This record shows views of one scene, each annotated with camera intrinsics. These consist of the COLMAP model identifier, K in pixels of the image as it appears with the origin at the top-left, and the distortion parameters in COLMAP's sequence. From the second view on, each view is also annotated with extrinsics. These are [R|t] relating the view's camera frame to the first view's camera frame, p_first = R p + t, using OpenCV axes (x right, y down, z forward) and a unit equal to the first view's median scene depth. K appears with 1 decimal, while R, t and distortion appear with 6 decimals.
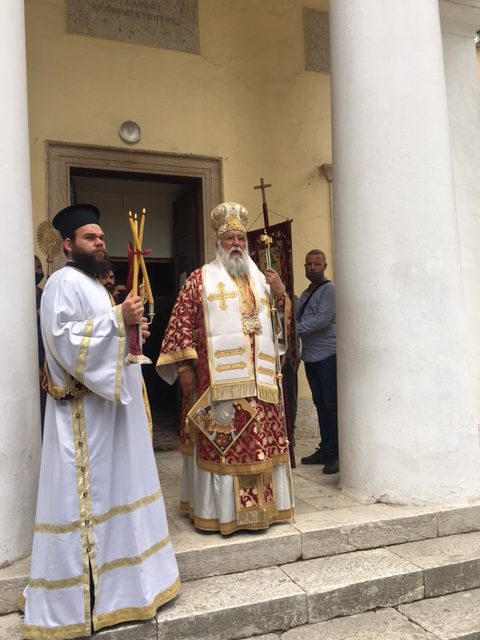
lens RADIAL K [[545.1, 0, 247.5], [0, 545.1, 322.5], [0, 0, 1]] dist [0.072837, -0.101544]
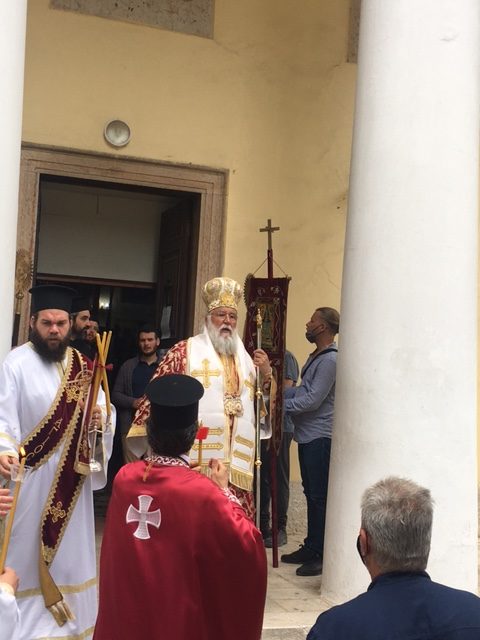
lens RADIAL K [[907.3, 0, 241.8], [0, 907.3, 320.0], [0, 0, 1]] dist [0.062918, 0.000000]
pose [[0.995454, 0.093350, -0.018887, 0.028764], [-0.093911, 0.995084, -0.031446, -0.075823], [0.015859, 0.033077, 0.999327, -0.491471]]
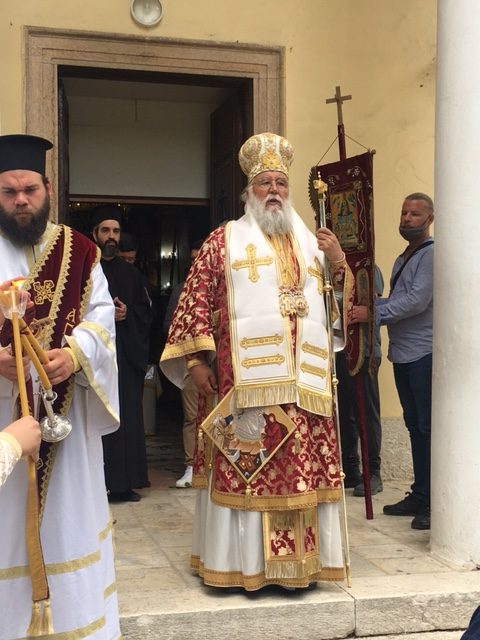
lens RADIAL K [[907.3, 0, 234.9], [0, 907.3, 316.1], [0, 0, 1]] dist [0.062918, 0.000000]
pose [[0.992458, 0.031261, -0.118530, 0.055015], [-0.029057, 0.999372, 0.020274, -0.002463], [0.119089, -0.016677, 0.992744, -0.144453]]
